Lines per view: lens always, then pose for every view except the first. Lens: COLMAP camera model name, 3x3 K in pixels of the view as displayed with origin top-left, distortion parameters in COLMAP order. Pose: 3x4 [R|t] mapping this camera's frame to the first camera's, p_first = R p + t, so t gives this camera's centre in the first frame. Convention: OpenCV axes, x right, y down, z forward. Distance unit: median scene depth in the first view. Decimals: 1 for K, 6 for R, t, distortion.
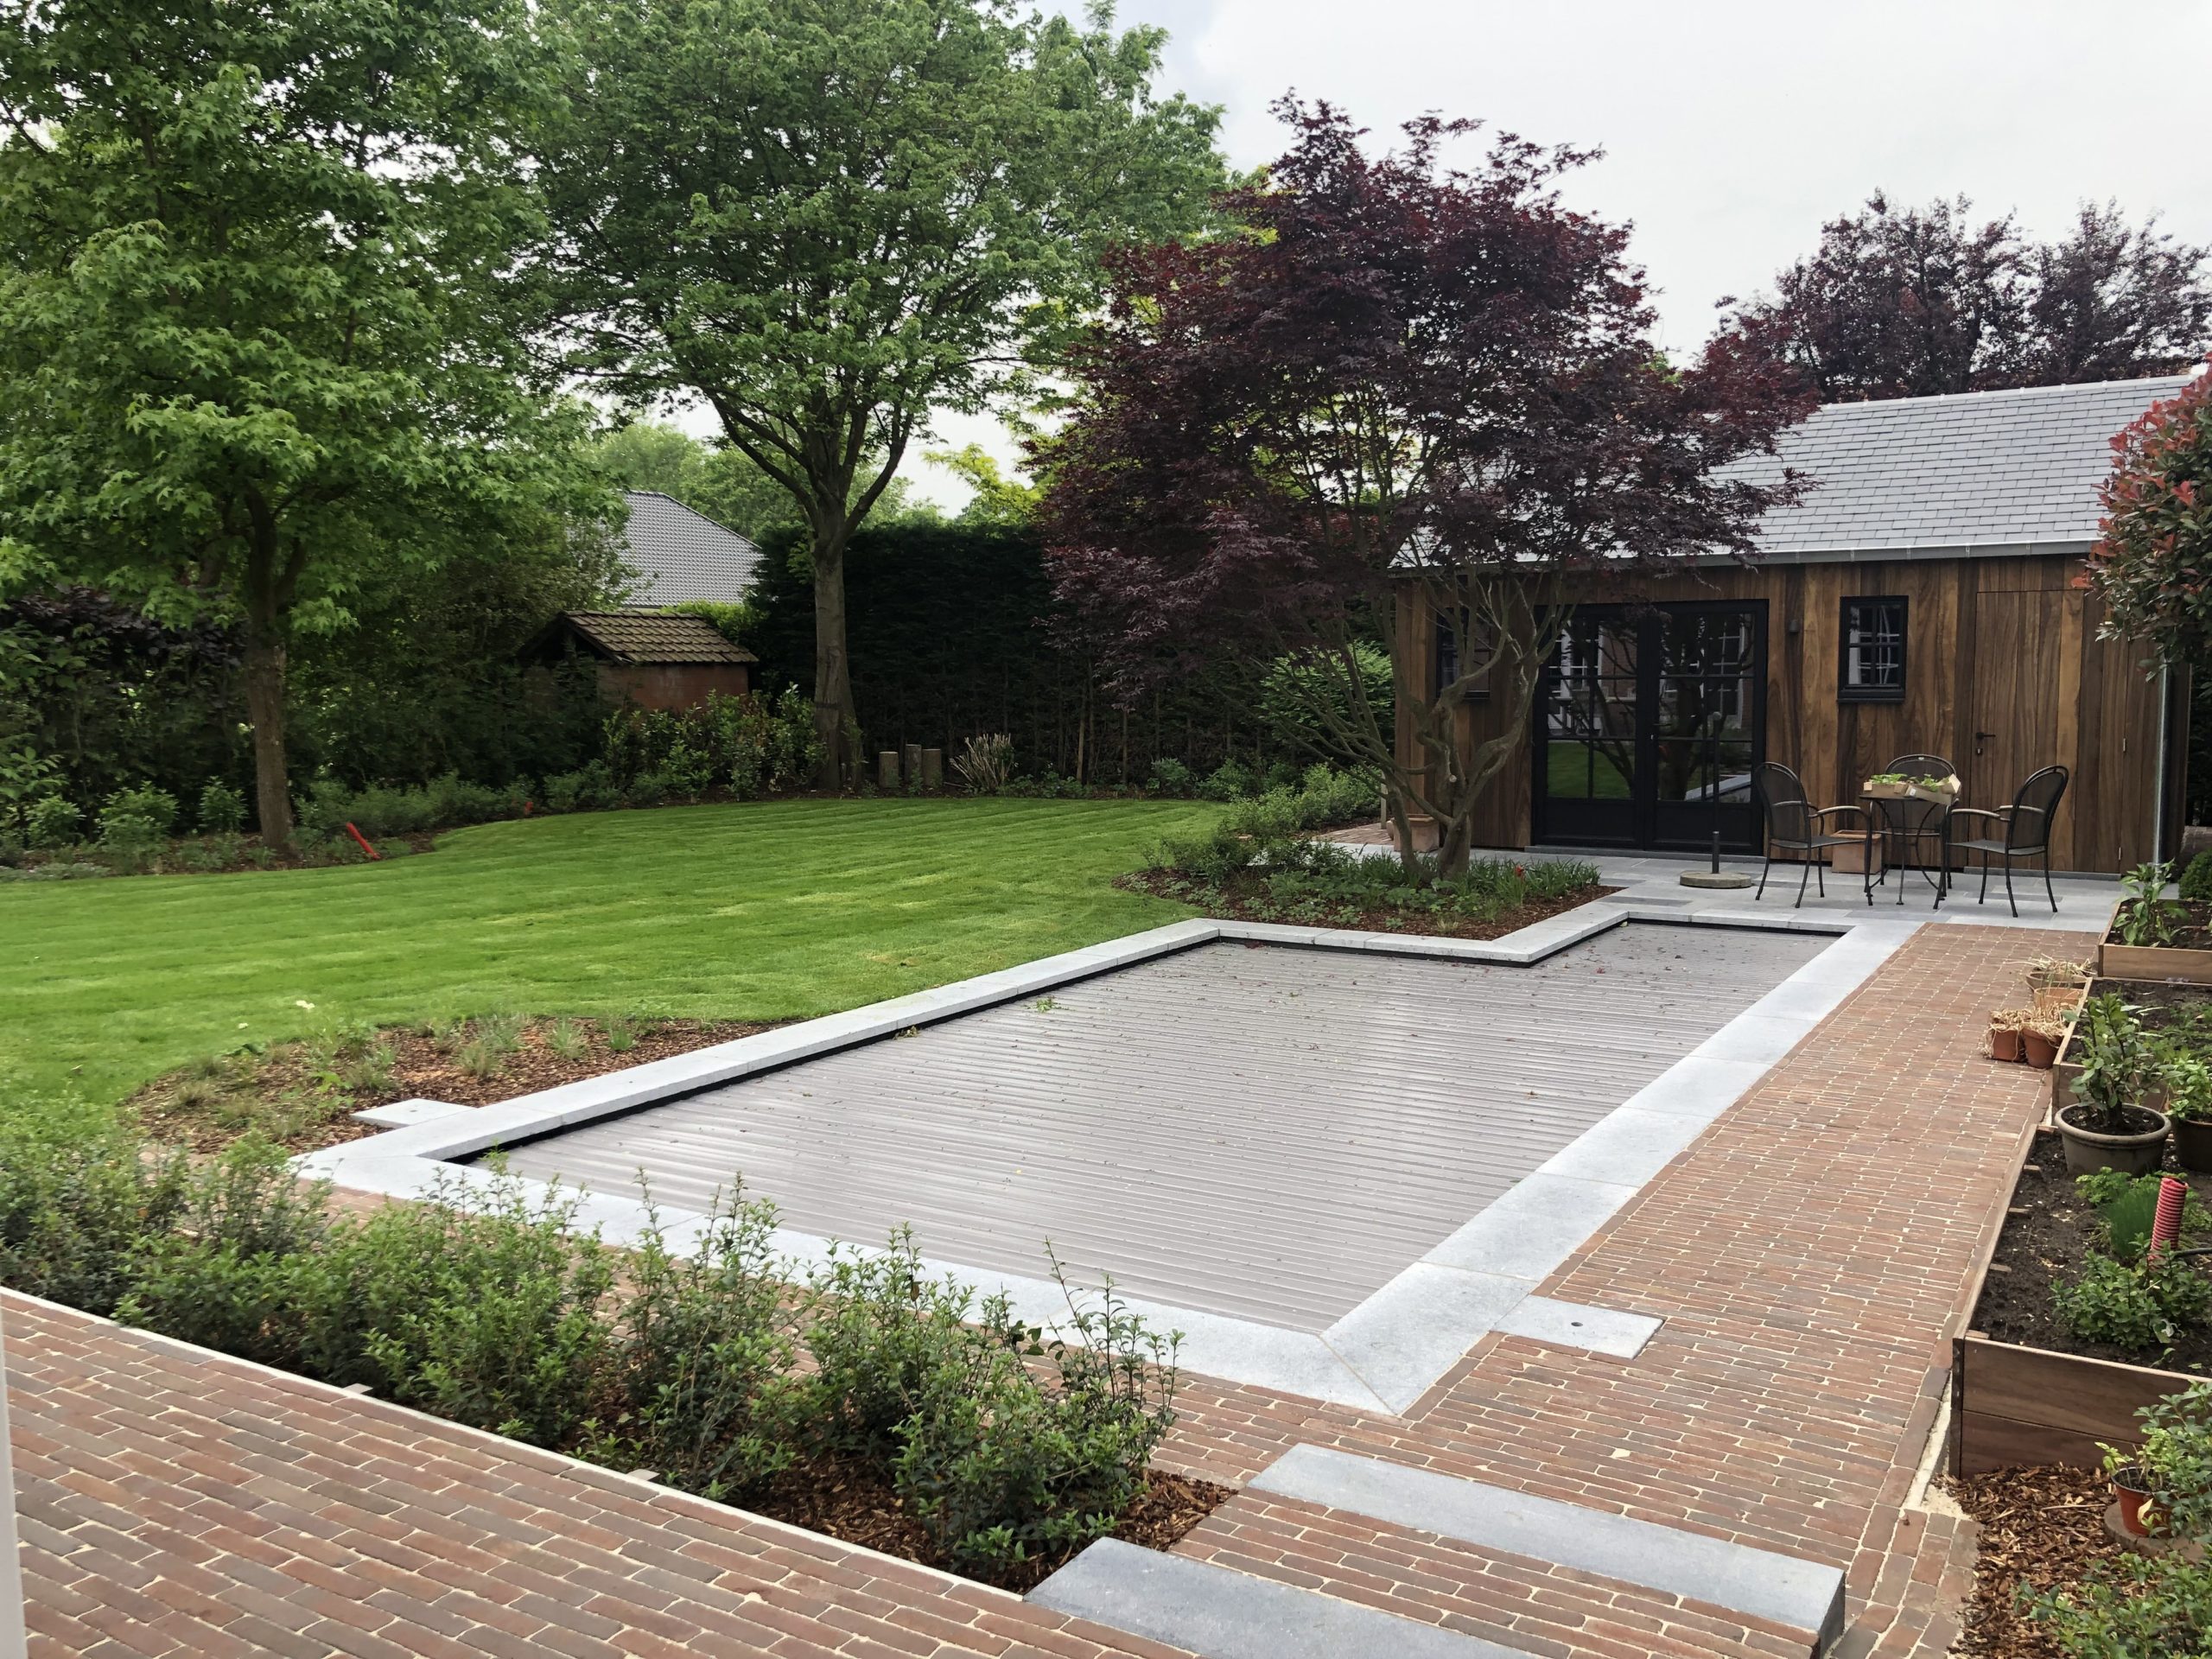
lens RADIAL K [[1818.7, 0, 1103.0], [0, 1818.7, 825.4], [0, 0, 1]] dist [0.003852, 0.006815]
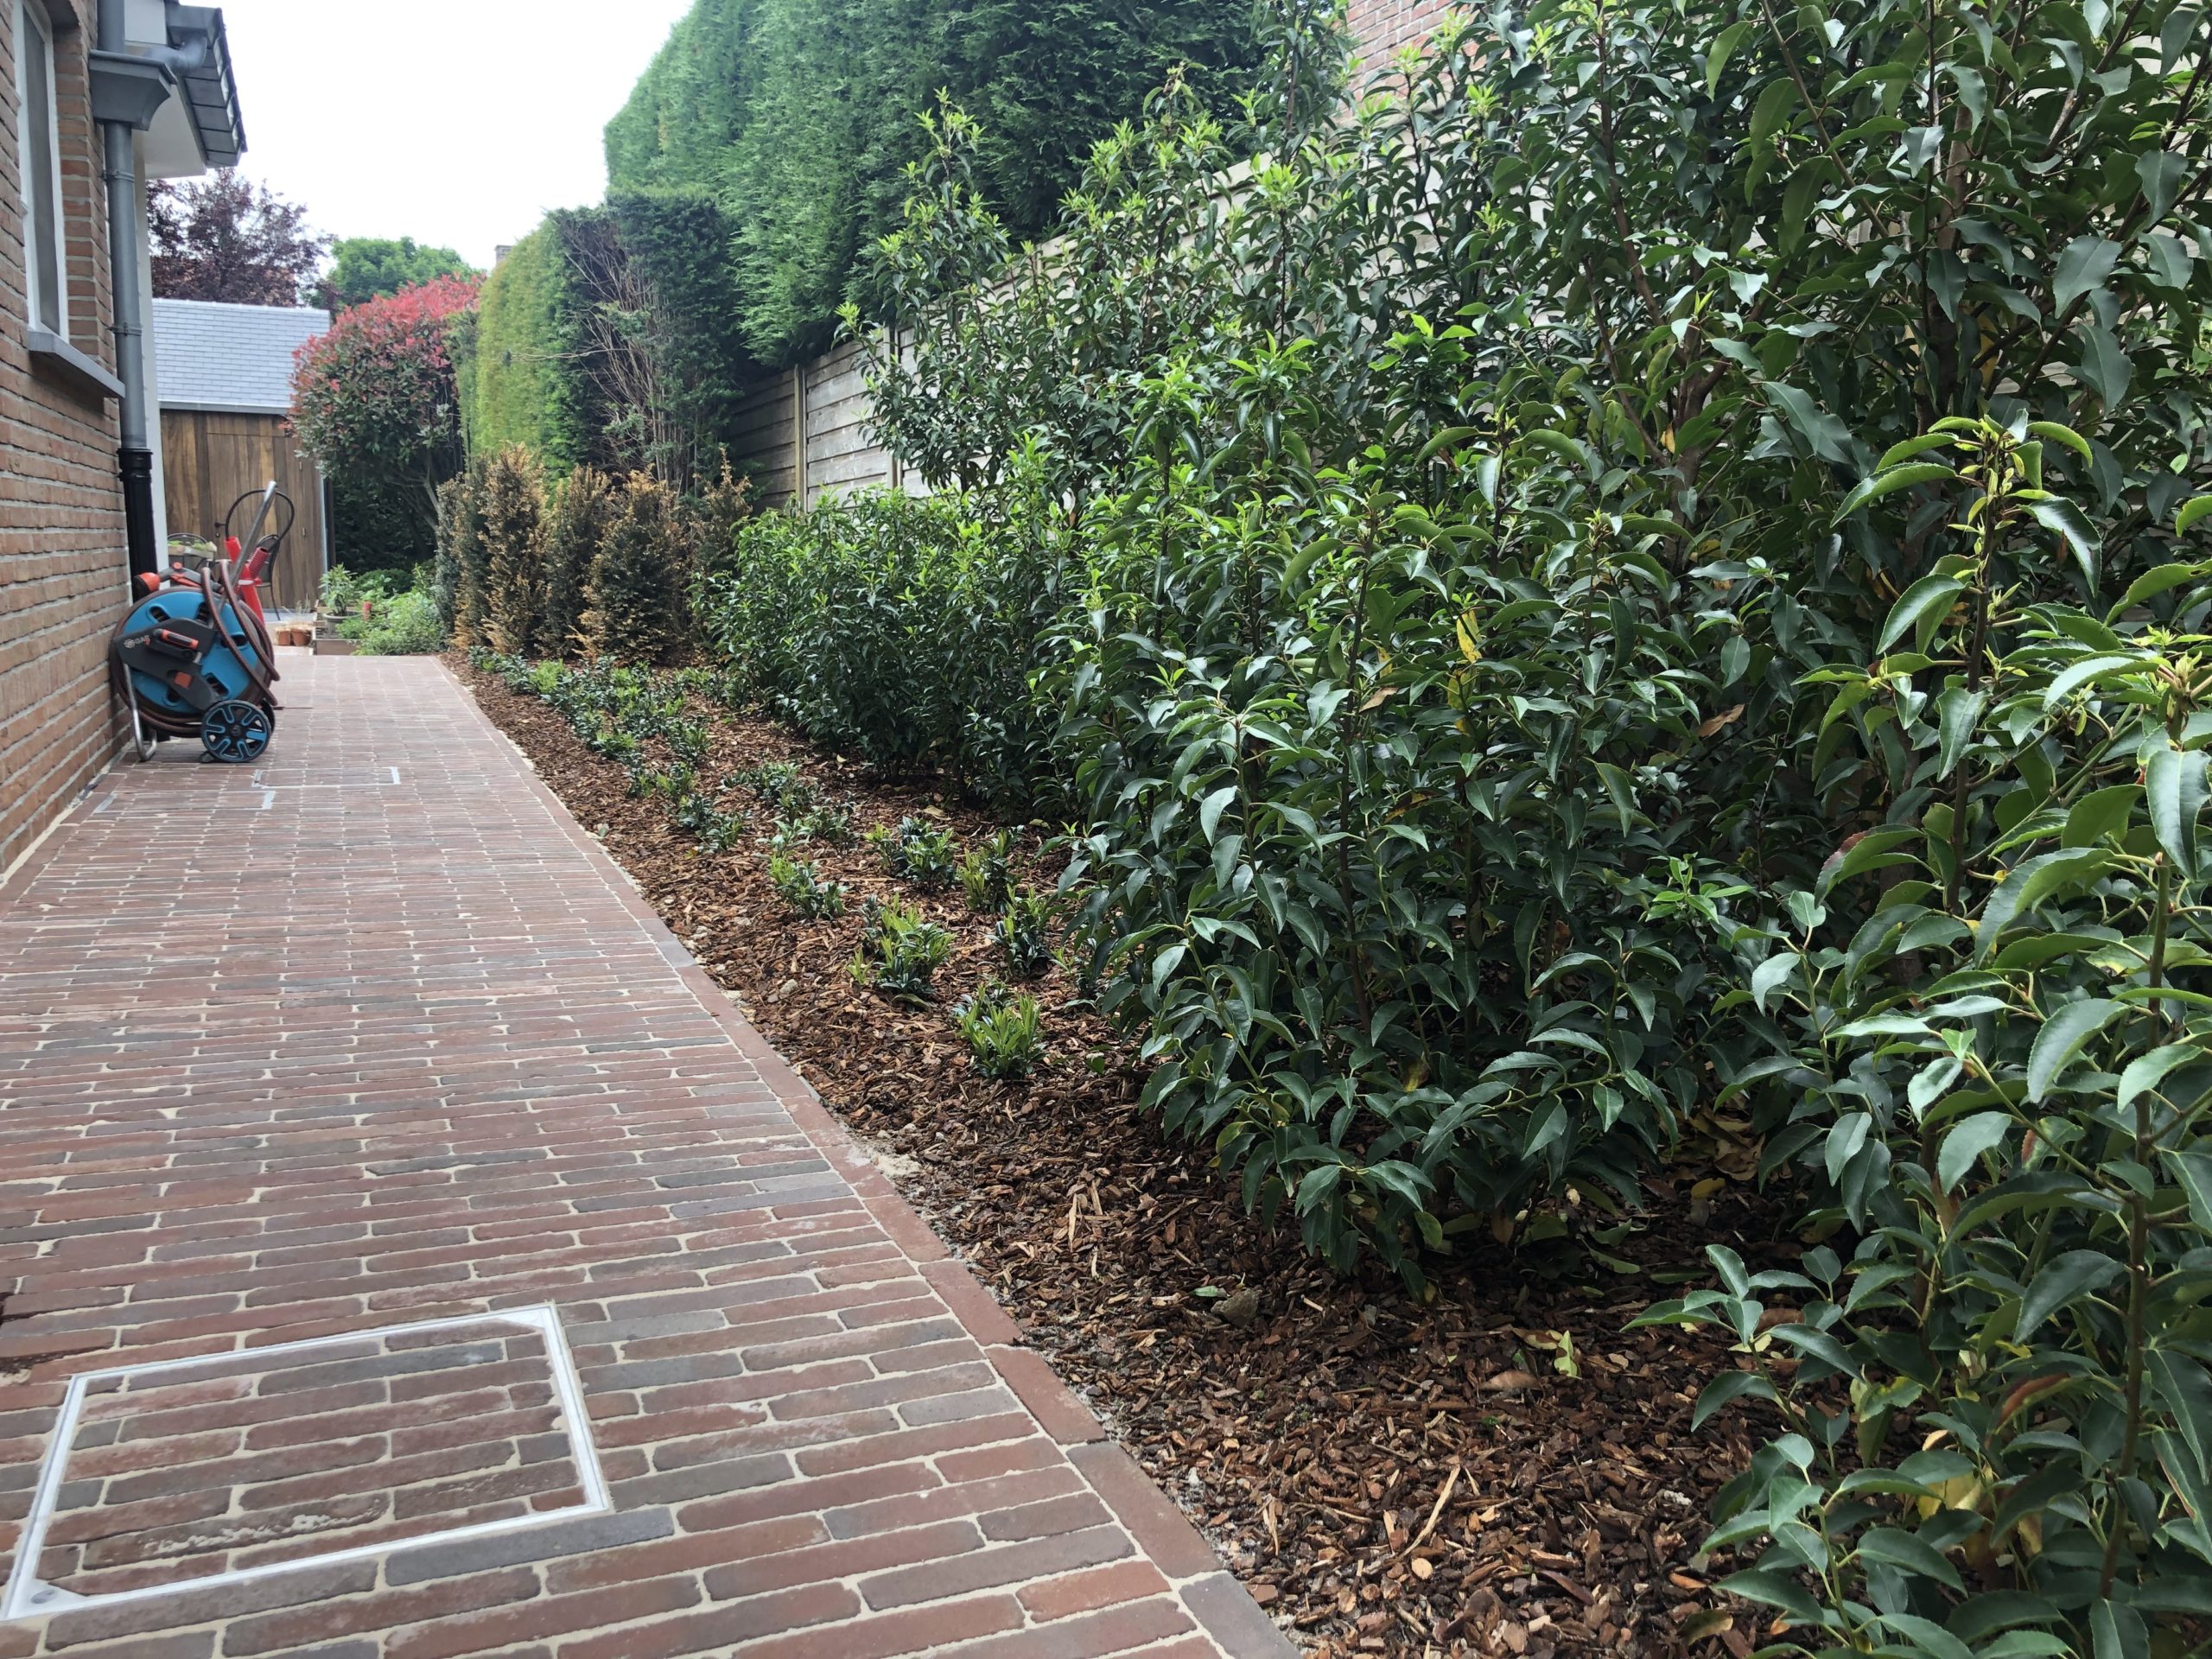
lens RADIAL K [[1818.7, 0, 1102.7], [0, 1818.7, 829.5], [0, 0, 1]] dist [0.003852, 0.006815]
pose [[0.584575, -0.105310, 0.804476, -0.222076], [0.048208, 0.994297, 0.095129, 0.059620], [-0.809906, -0.016828, 0.586318, -0.336082]]
